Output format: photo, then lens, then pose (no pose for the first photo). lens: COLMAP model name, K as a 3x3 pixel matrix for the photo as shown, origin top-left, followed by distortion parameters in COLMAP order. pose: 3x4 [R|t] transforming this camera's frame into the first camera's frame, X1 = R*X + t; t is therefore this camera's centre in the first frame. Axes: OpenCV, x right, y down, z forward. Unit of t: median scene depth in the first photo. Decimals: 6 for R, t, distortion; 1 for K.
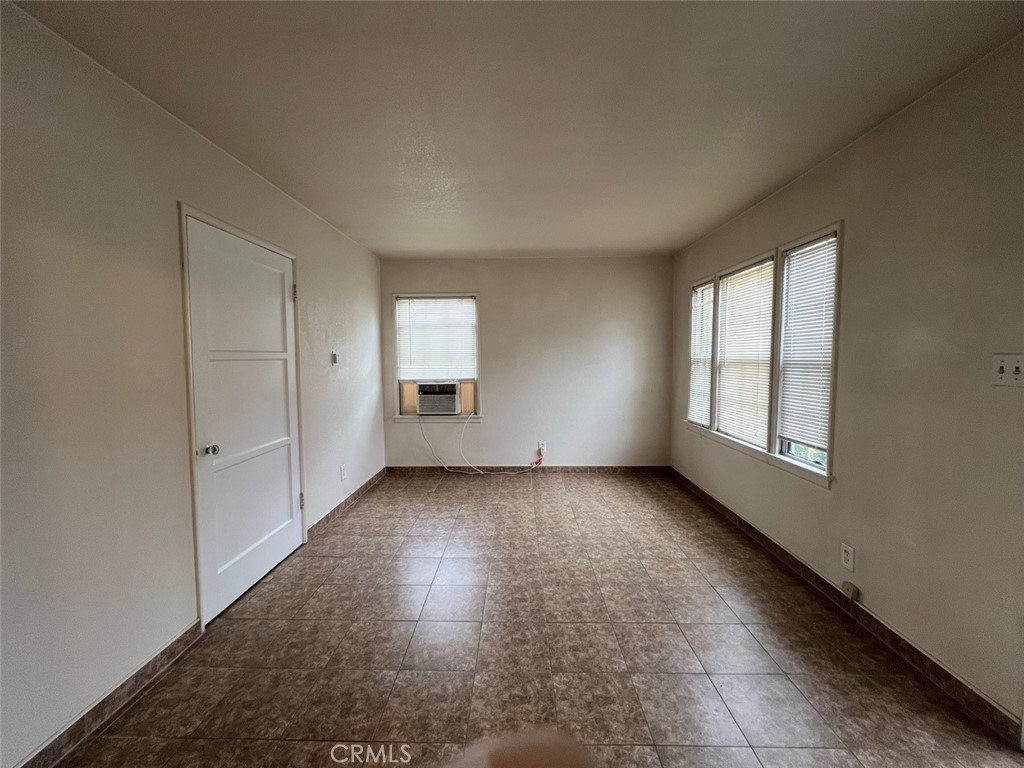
lens RADIAL K [[408.1, 0, 512.0], [0, 408.1, 384.0], [0, 0, 1]] dist [0.001298, -0.000071]
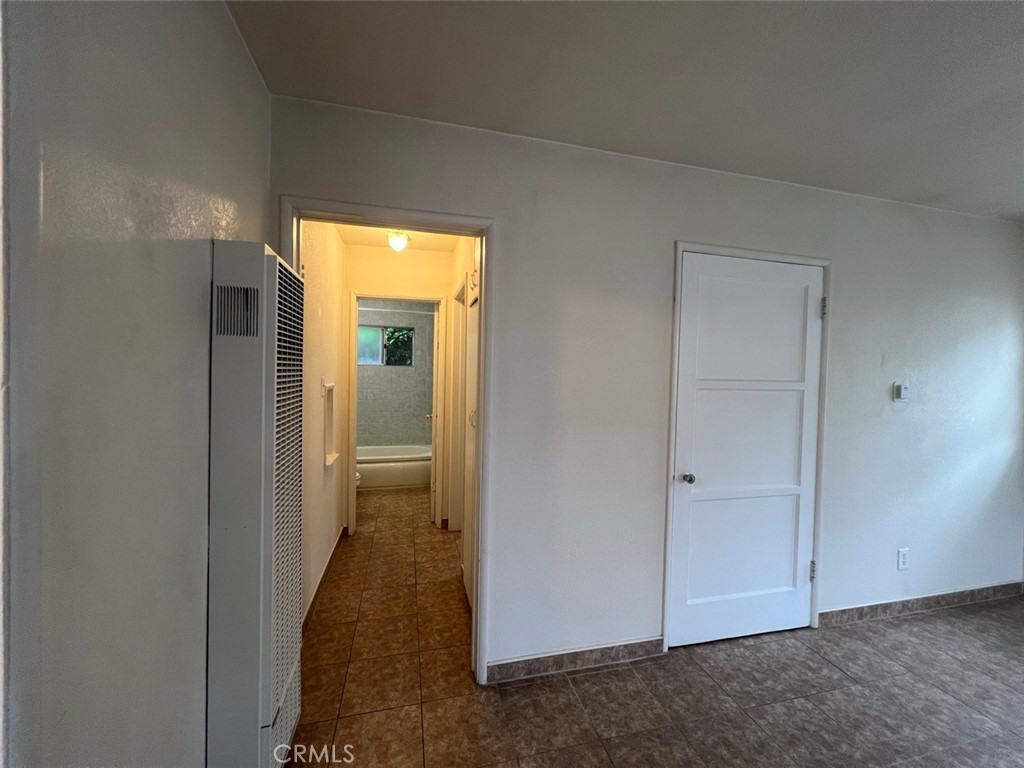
lens RADIAL K [[408.1, 0, 512.0], [0, 408.1, 384.0], [0, 0, 1]] dist [0.001298, -0.000071]
pose [[0.264293, 0.035305, -0.963796, 0.084926], [-0.090324, 0.995844, 0.011711, -0.032765], [0.960204, 0.083959, 0.266383, 0.236974]]
